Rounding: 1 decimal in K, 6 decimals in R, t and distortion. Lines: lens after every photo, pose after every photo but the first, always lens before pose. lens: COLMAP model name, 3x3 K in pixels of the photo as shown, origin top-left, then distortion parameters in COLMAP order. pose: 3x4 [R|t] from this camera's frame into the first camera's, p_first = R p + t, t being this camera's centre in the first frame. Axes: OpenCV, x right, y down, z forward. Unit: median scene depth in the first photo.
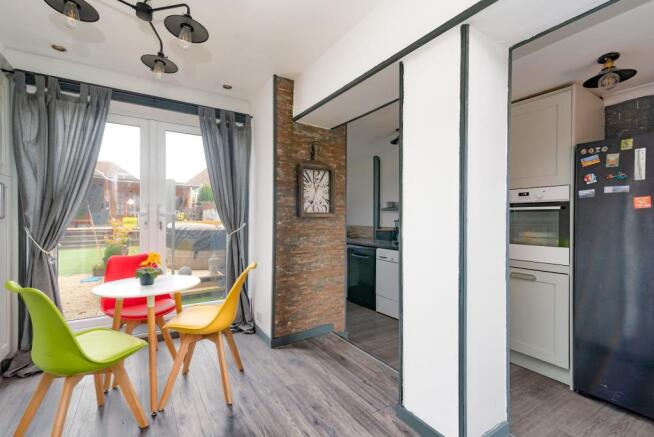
lens RADIAL K [[295.5, 0, 326.9], [0, 295.5, 219.4], [0, 0, 1]] dist [-0.000051, -0.000293]
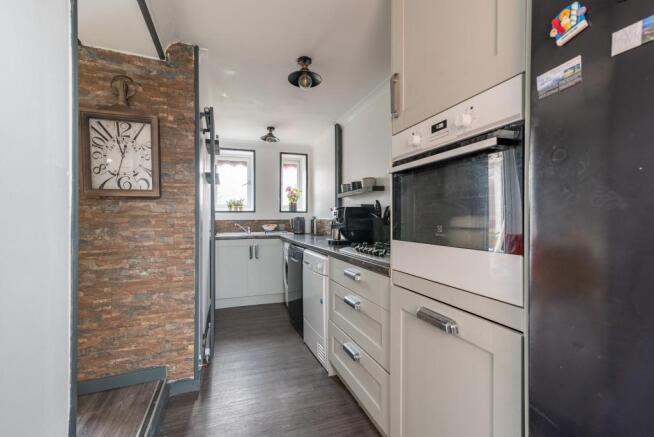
lens RADIAL K [[295.5, 0, 328.3], [0, 295.5, 217.2], [0, 0, 1]] dist [-0.000051, -0.000293]
pose [[0.978021, -0.003720, -0.208471, 0.516124], [0.002586, 0.999980, -0.005708, 0.040153], [0.208488, 0.005043, 0.978012, 0.476065]]
